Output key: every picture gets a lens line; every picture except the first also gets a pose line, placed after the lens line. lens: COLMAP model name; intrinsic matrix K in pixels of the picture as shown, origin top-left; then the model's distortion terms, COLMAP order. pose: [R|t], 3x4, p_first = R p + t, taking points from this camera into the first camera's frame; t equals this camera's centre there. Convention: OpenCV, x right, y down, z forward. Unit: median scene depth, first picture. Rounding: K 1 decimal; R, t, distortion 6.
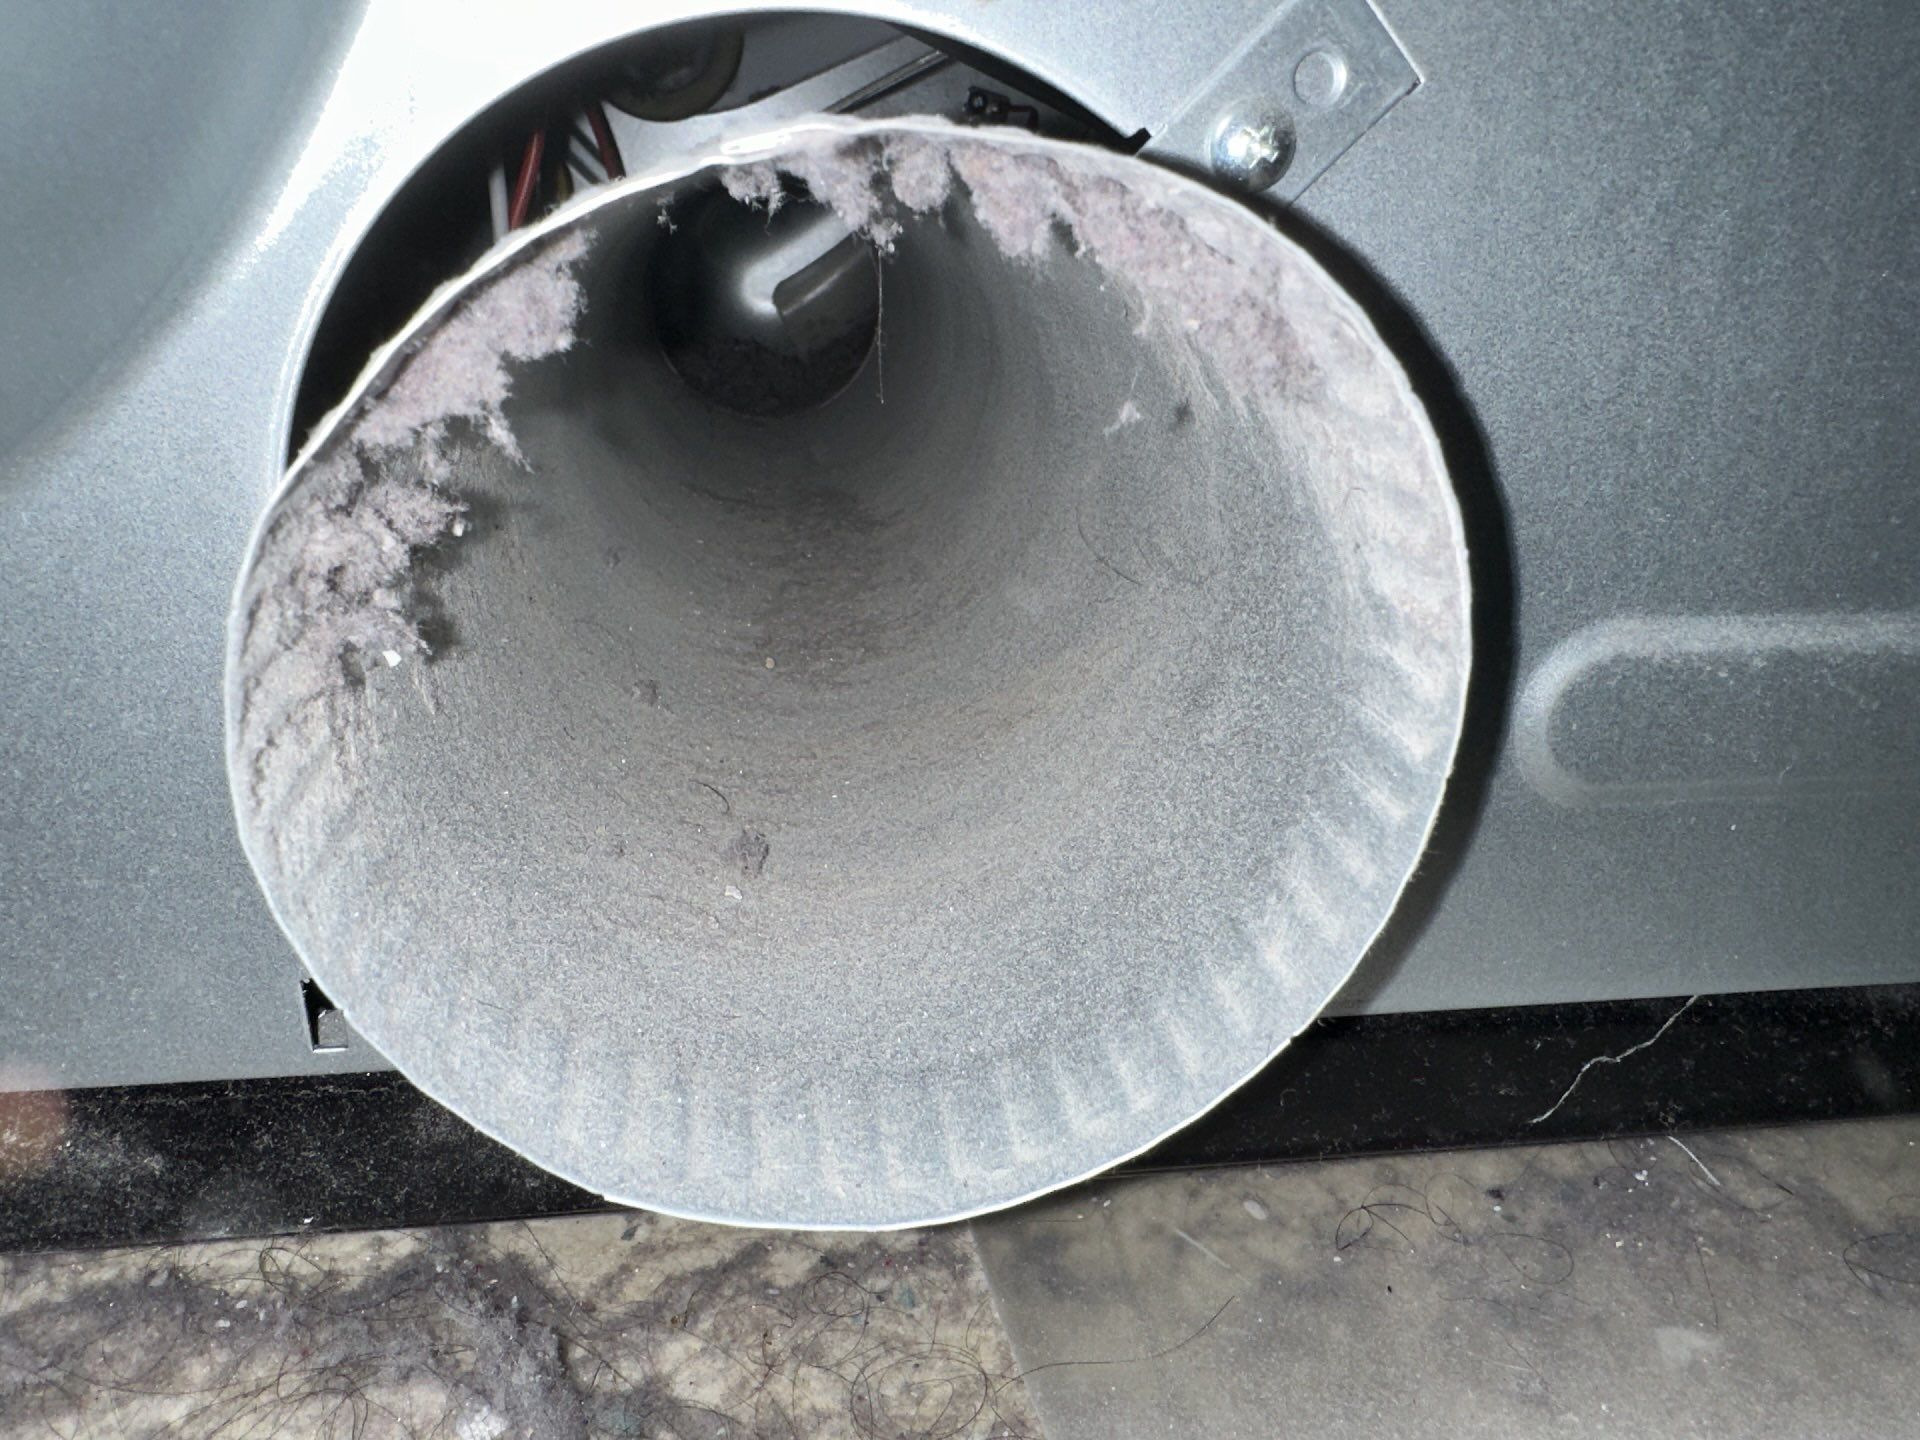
lens RADIAL K [[1388.5, 0, 959.4], [0, 1388.5, 720.6], [0, 0, 1]] dist [-0.013758, 0.003564]
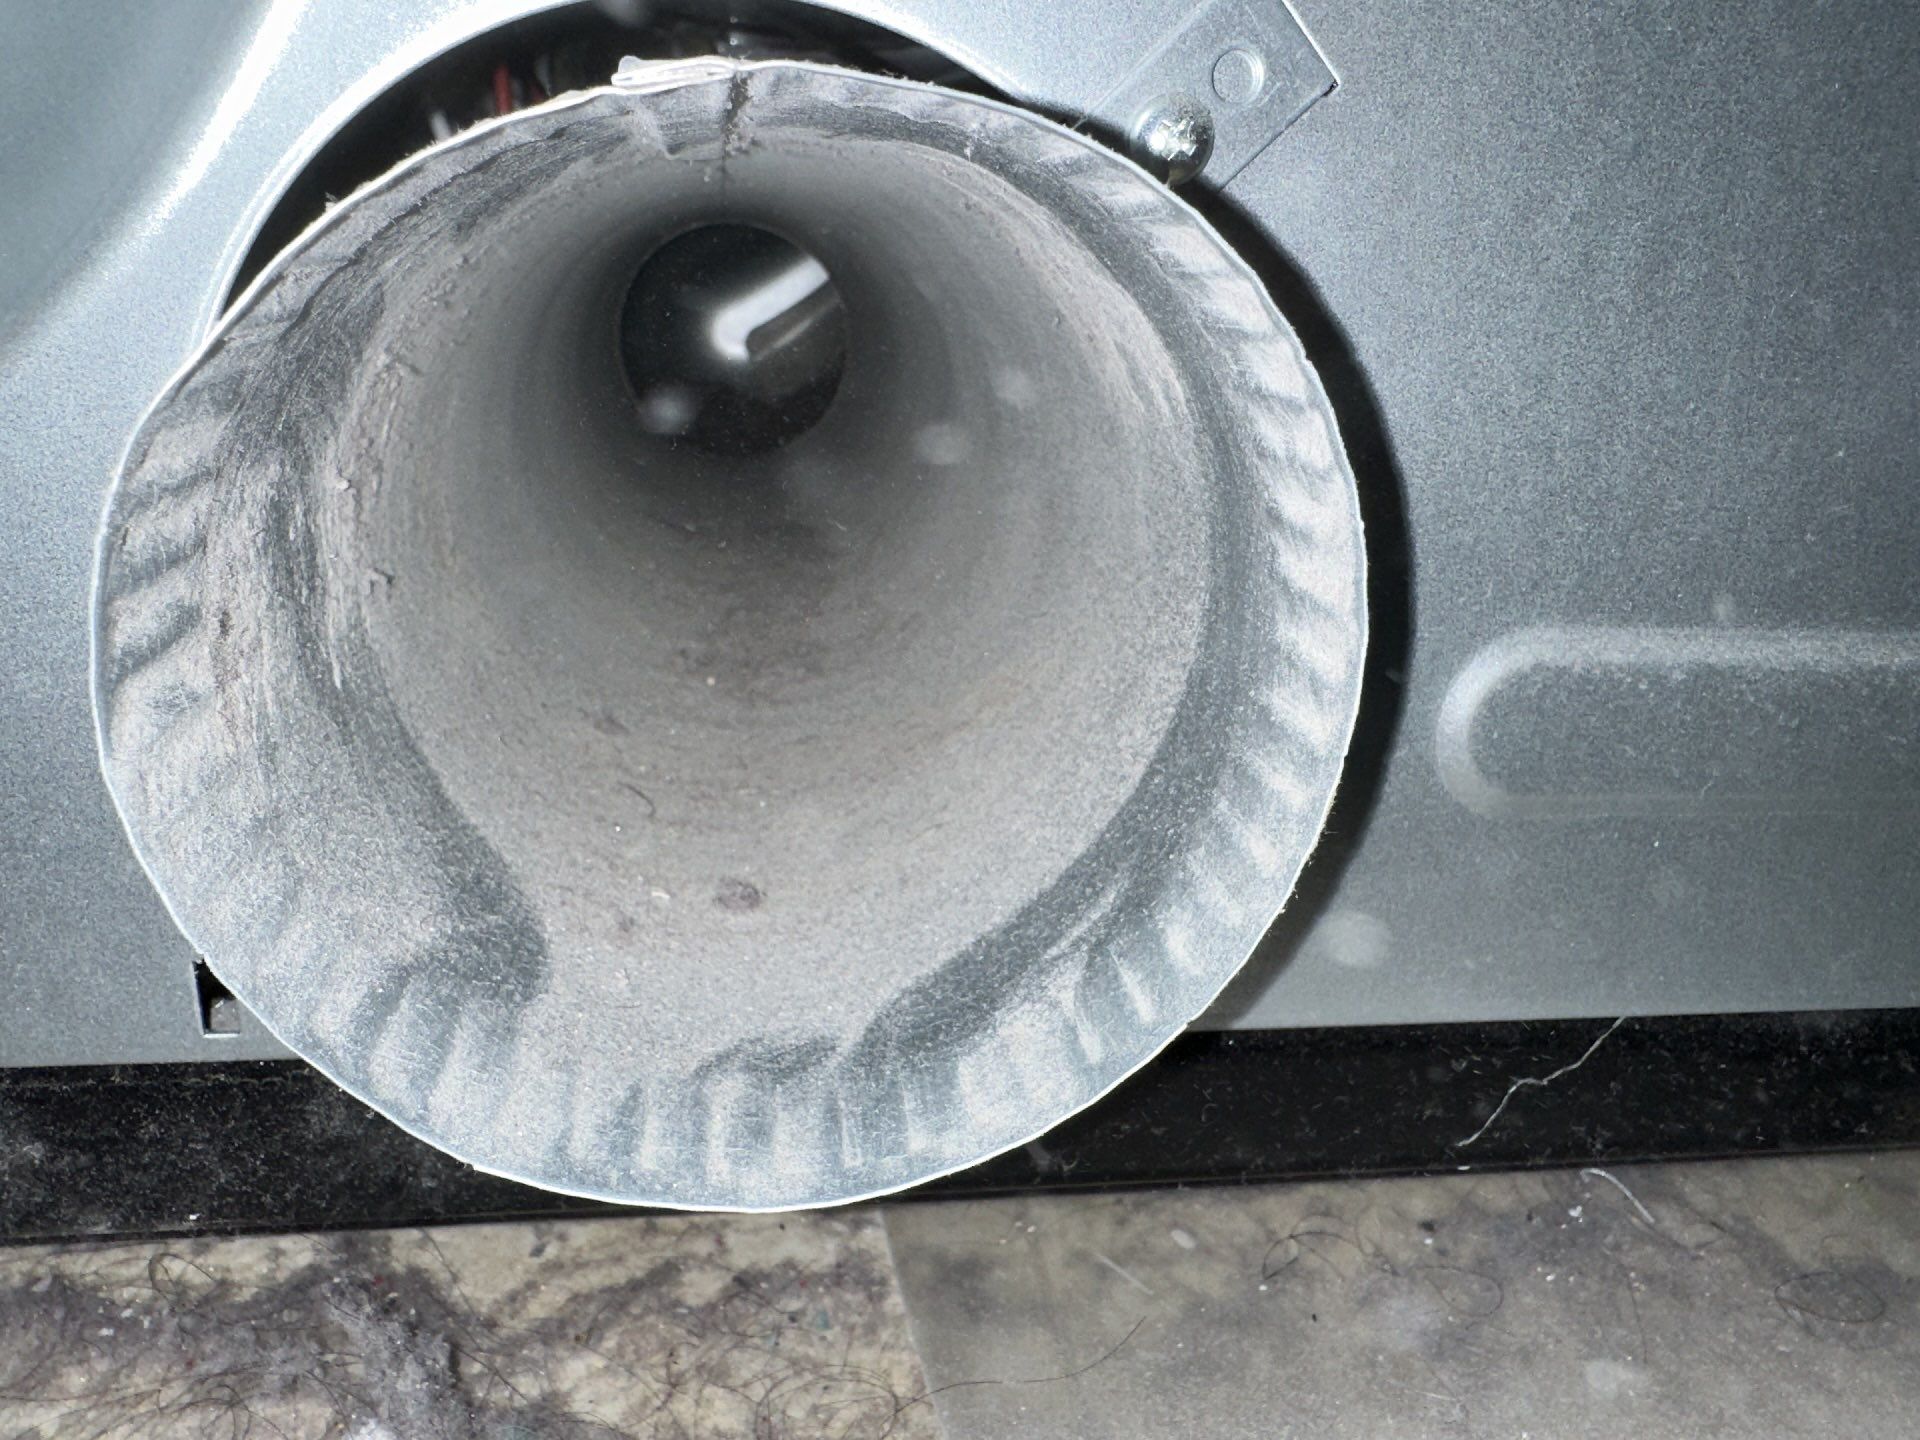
lens RADIAL K [[1388.5, 0, 959.4], [0, 1388.5, 720.6], [0, 0, 1]] dist [-0.013758, 0.003564]
pose [[0.999589, 0.022788, 0.017389, 0.038141], [-0.021915, 0.998565, -0.048865, 0.048701], [-0.018477, 0.048464, 0.998654, 0.008310]]
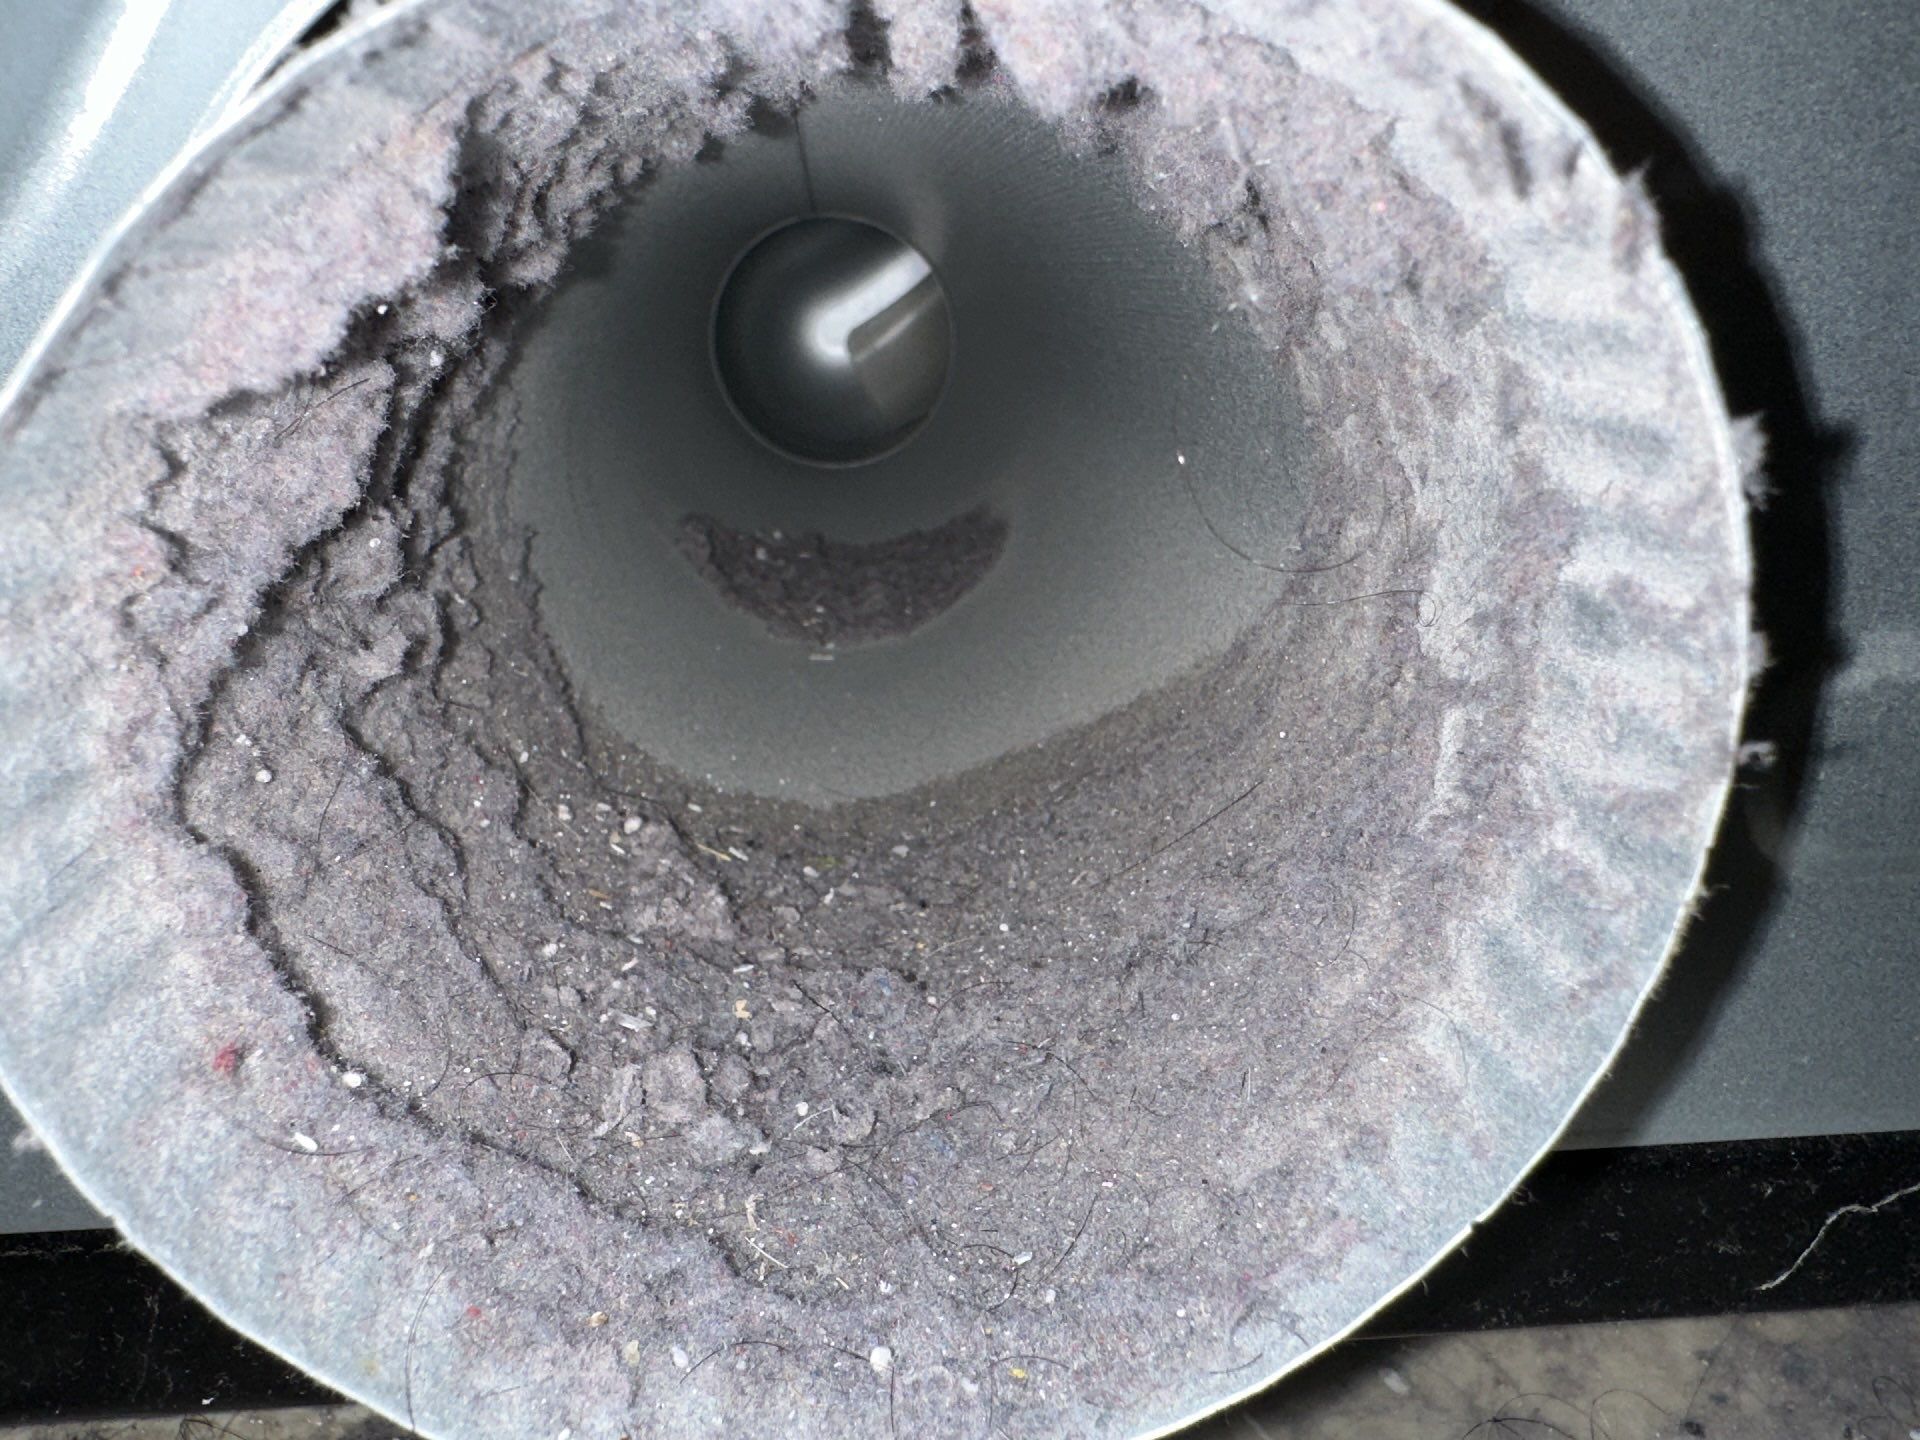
lens RADIAL K [[1388.5, 0, 959.4], [0, 1388.5, 720.6], [0, 0, 1]] dist [-0.013758, 0.003564]
pose [[0.997811, -0.011011, -0.065207, 0.022734], [0.008027, 0.998916, -0.045846, 0.004985], [0.065641, 0.045222, 0.996818, 0.205828]]
